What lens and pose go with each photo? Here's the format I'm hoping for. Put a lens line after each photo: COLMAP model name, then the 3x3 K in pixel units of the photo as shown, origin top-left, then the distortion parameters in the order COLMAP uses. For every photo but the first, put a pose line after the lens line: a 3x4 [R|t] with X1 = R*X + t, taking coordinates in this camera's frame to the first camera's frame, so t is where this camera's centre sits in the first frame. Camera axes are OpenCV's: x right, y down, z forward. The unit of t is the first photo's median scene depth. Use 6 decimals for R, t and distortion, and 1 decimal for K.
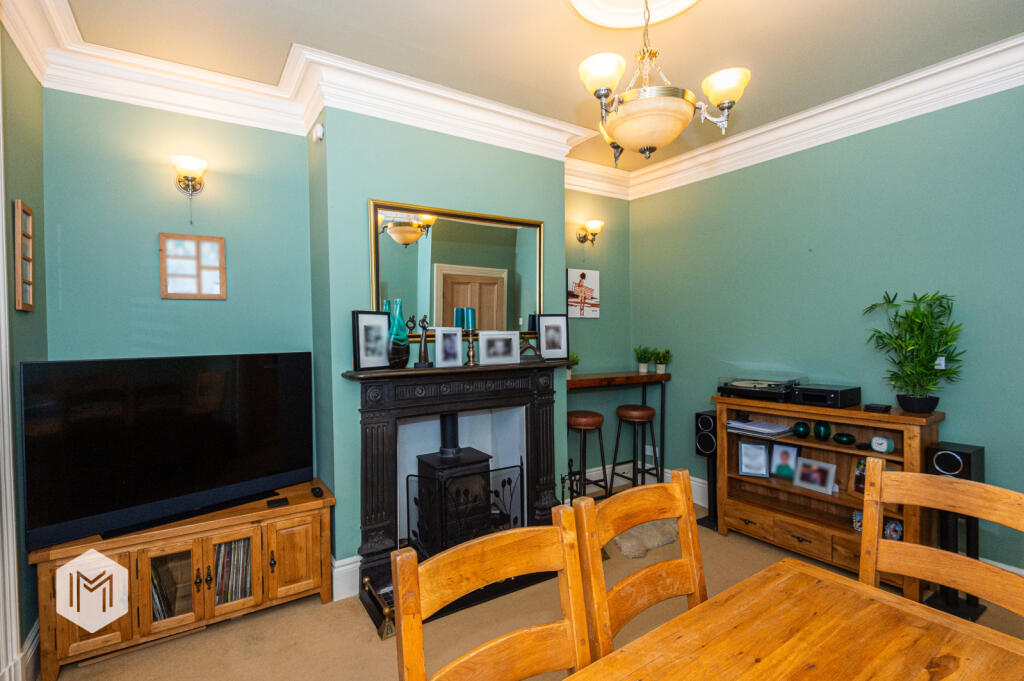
lens RADIAL K [[468.1, 0, 502.5], [0, 468.1, 340.1], [0, 0, 1]] dist [0.035820, -0.028984]
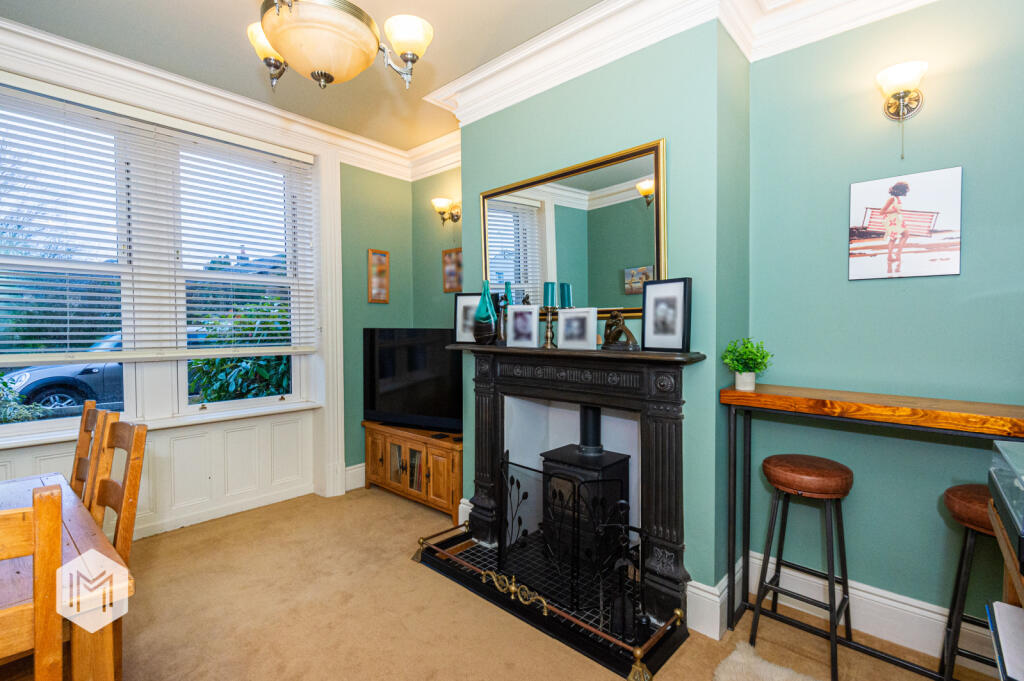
lens RADIAL K [[488.0, 0, 512.0], [0, 488.0, 340.5], [0, 0, 1]] dist [0.043922, -0.033360]
pose [[0.269015, 0.034643, -0.962513, 0.771557], [-0.017906, 0.999360, 0.030965, 0.012072], [0.962970, 0.008905, 0.269463, 0.671141]]
